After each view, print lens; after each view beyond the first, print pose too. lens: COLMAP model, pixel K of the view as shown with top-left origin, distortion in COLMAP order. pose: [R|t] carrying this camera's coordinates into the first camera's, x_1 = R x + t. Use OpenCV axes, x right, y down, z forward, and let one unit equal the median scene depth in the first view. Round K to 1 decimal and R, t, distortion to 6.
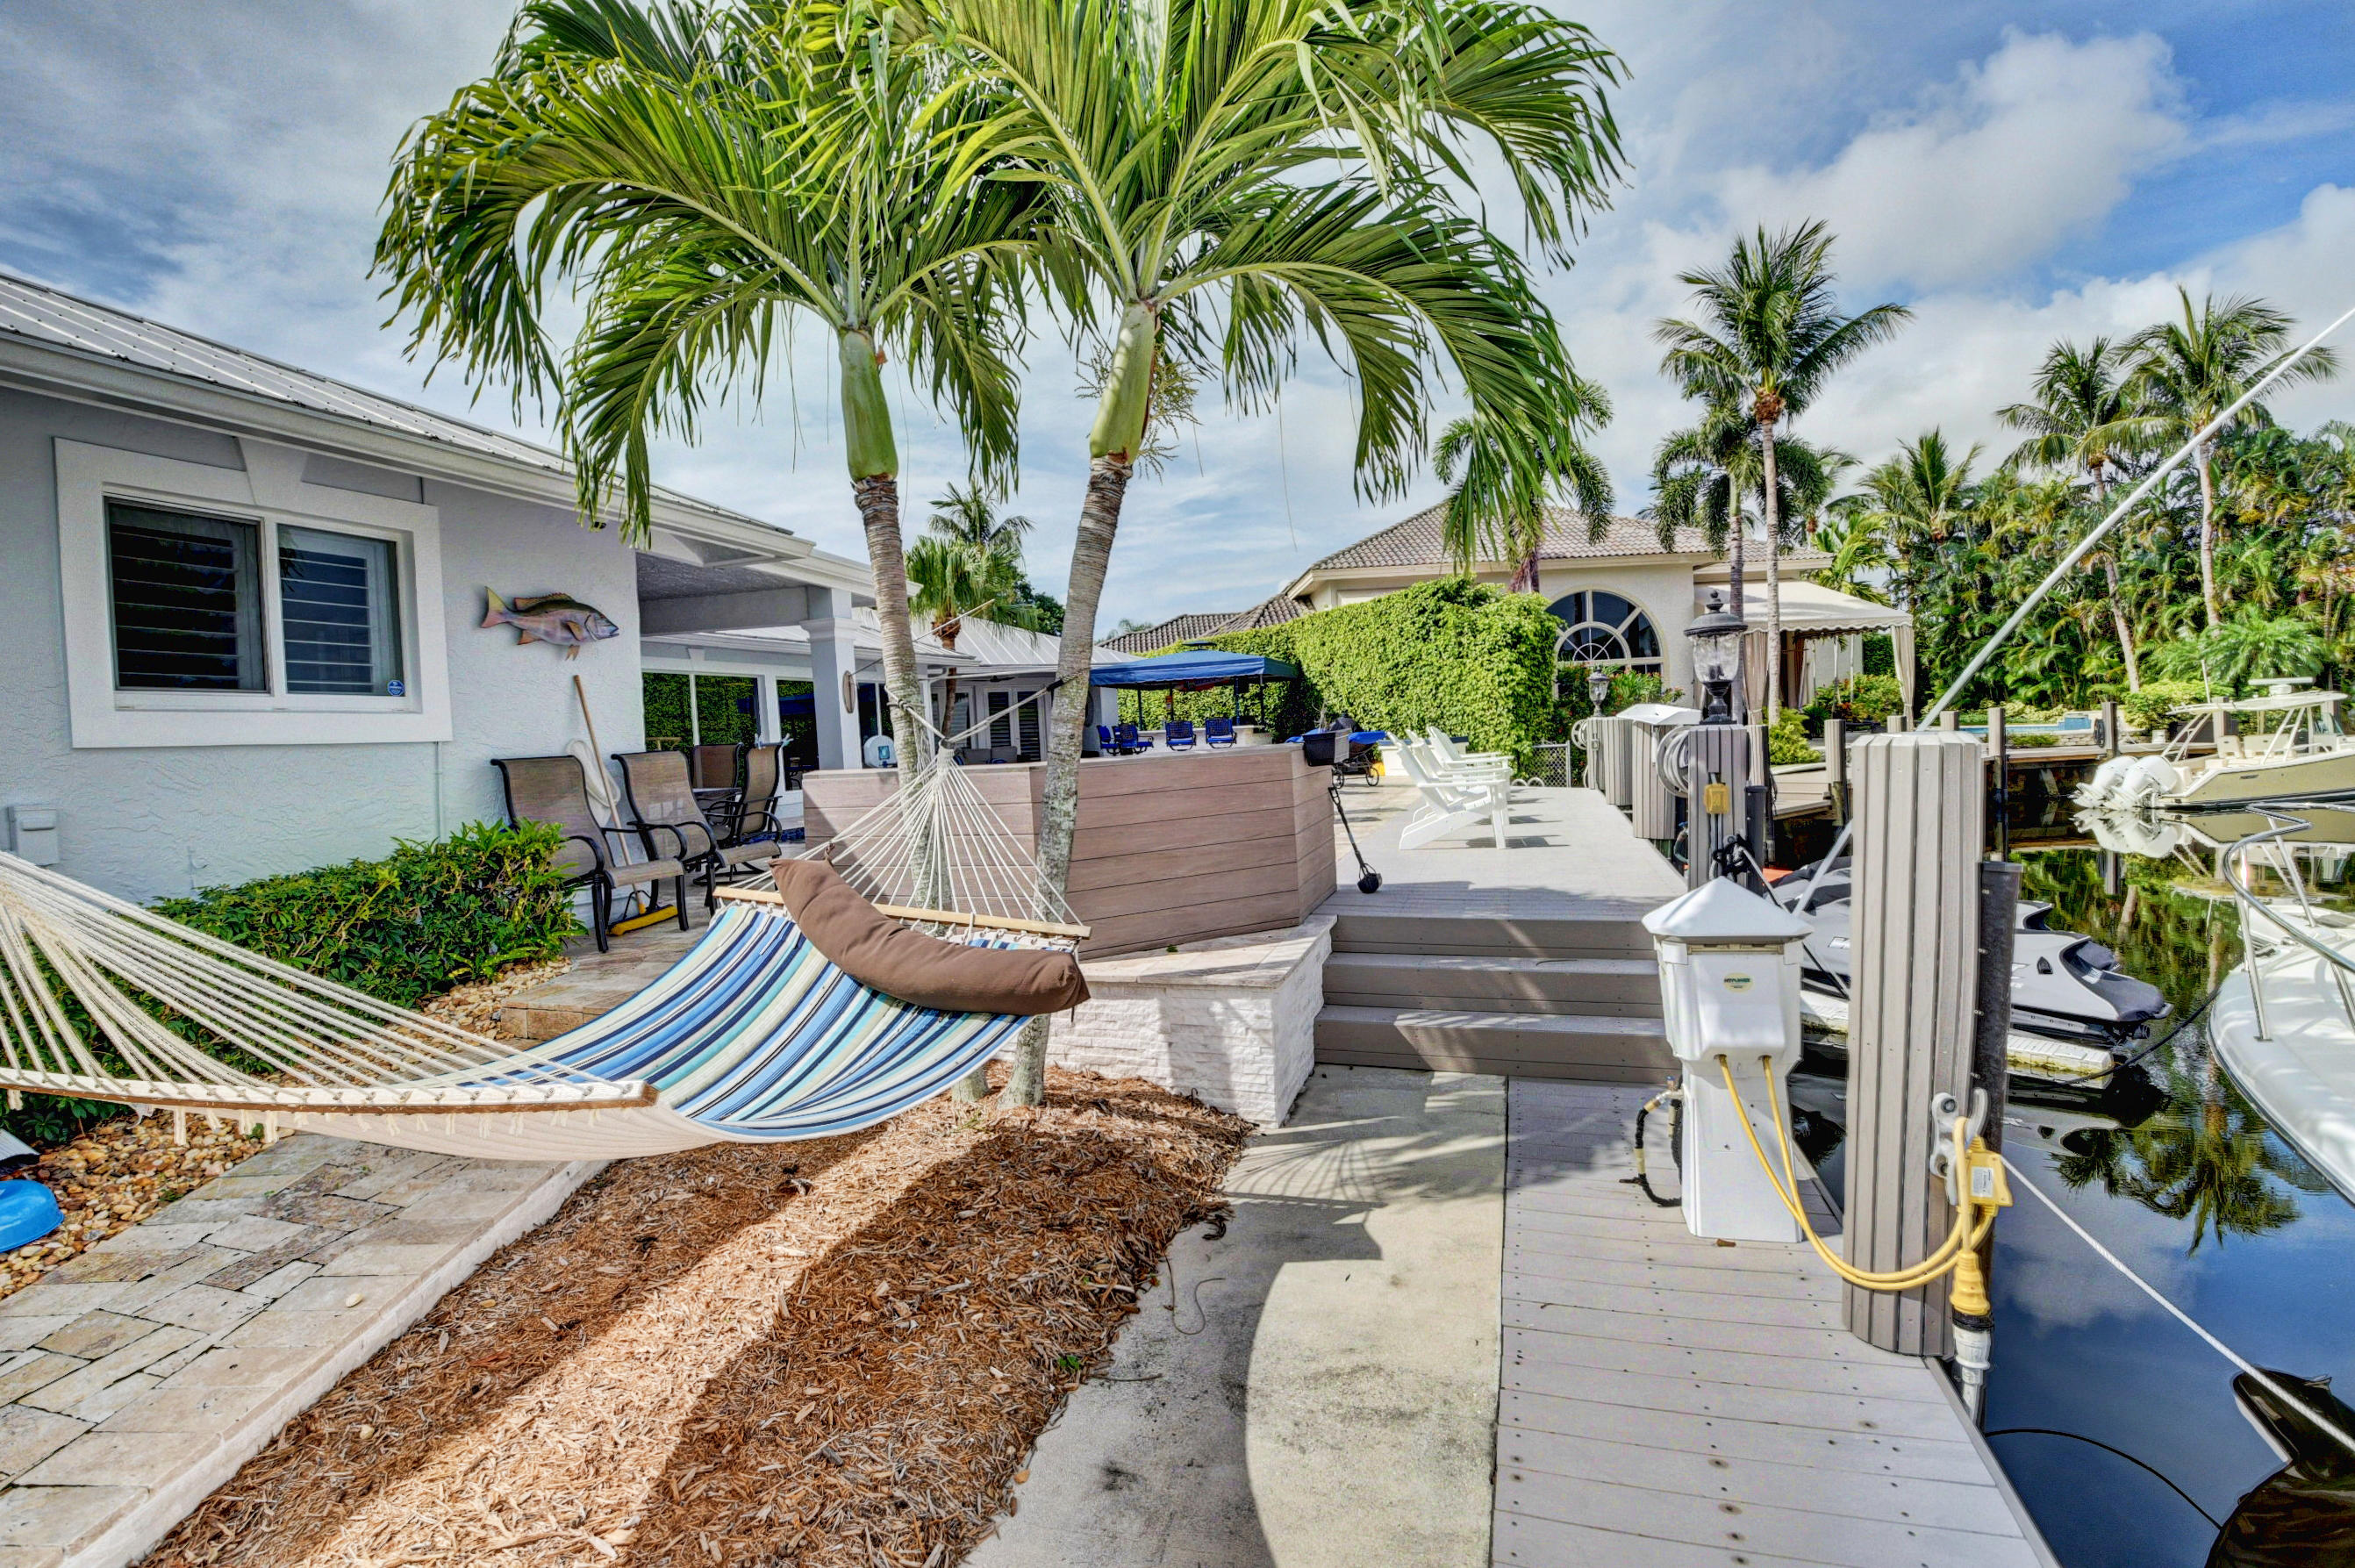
lens RADIAL K [[1041.8, 0, 1186.7], [0, 1041.8, 789.8], [0, 0, 1]] dist [-0.007819, -0.012413]
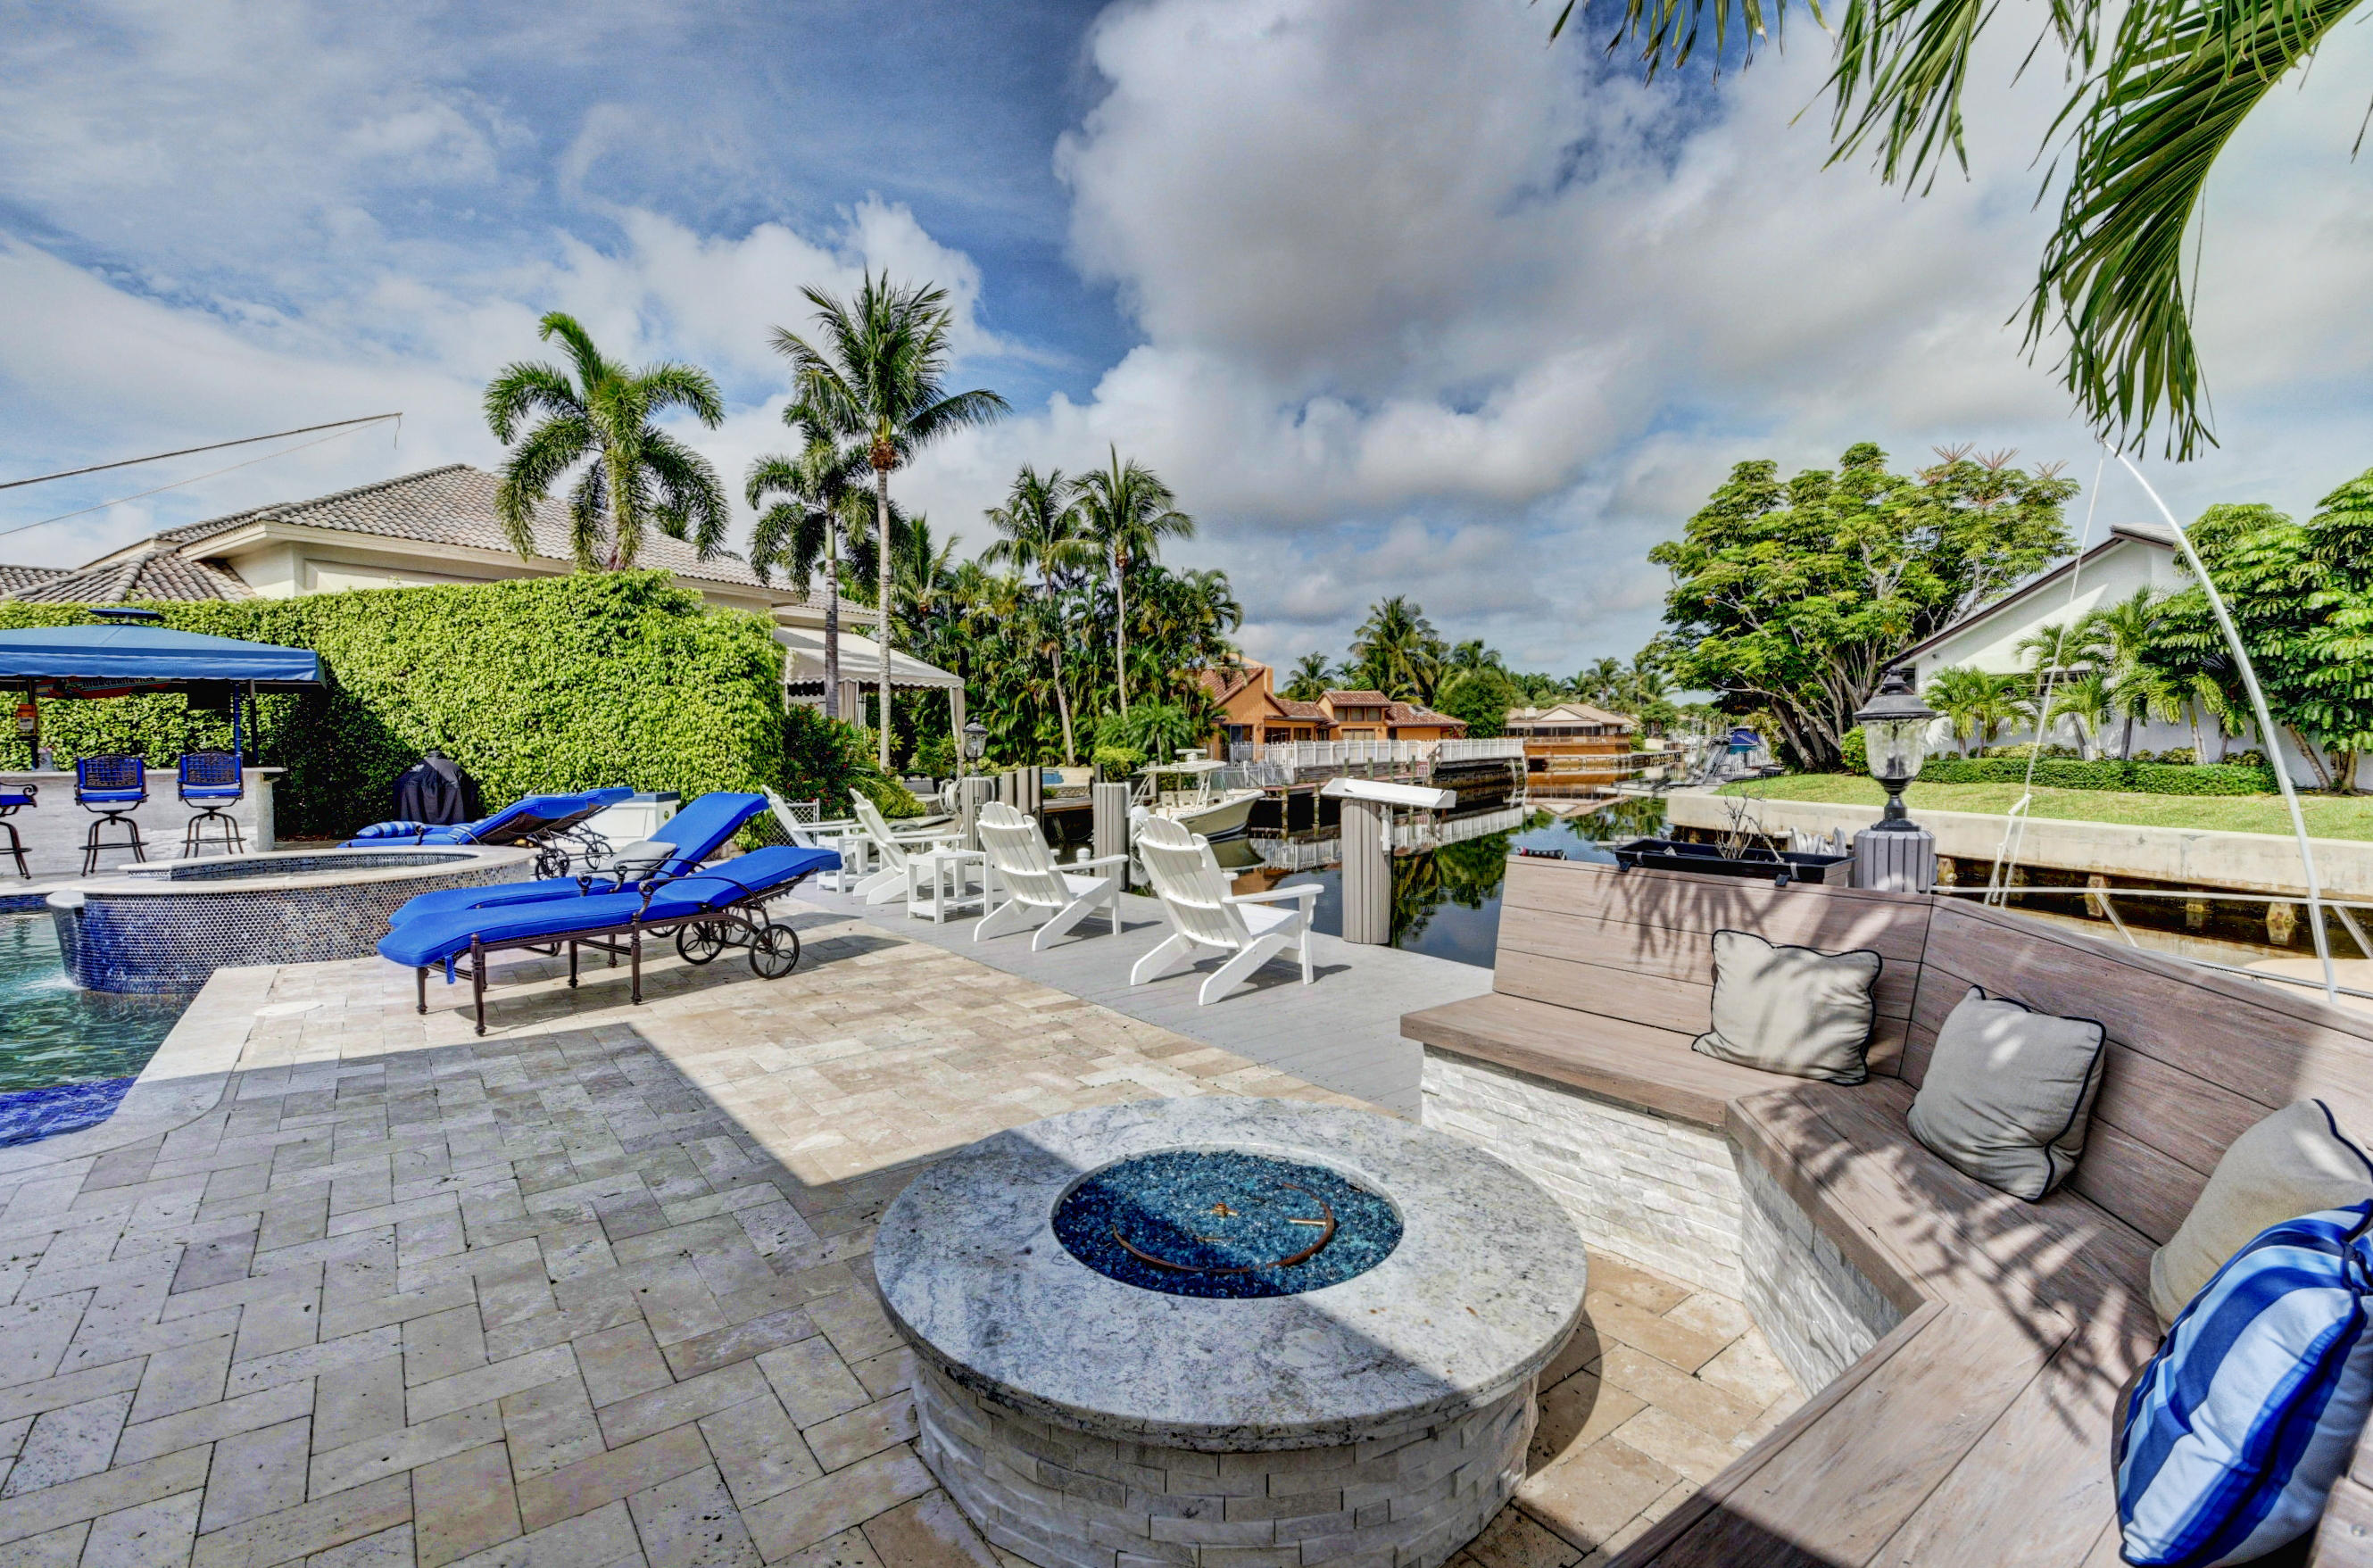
lens RADIAL K [[1049.7, 0, 1170.2], [0, 1049.7, 806.6], [0, 0, 1]] dist [-0.007819, -0.012413]
pose [[0.577415, -0.003439, 0.816443, -0.084915], [0.022529, 0.999677, -0.011722, -0.015754], [-0.816140, 0.025162, 0.577306, 0.187273]]
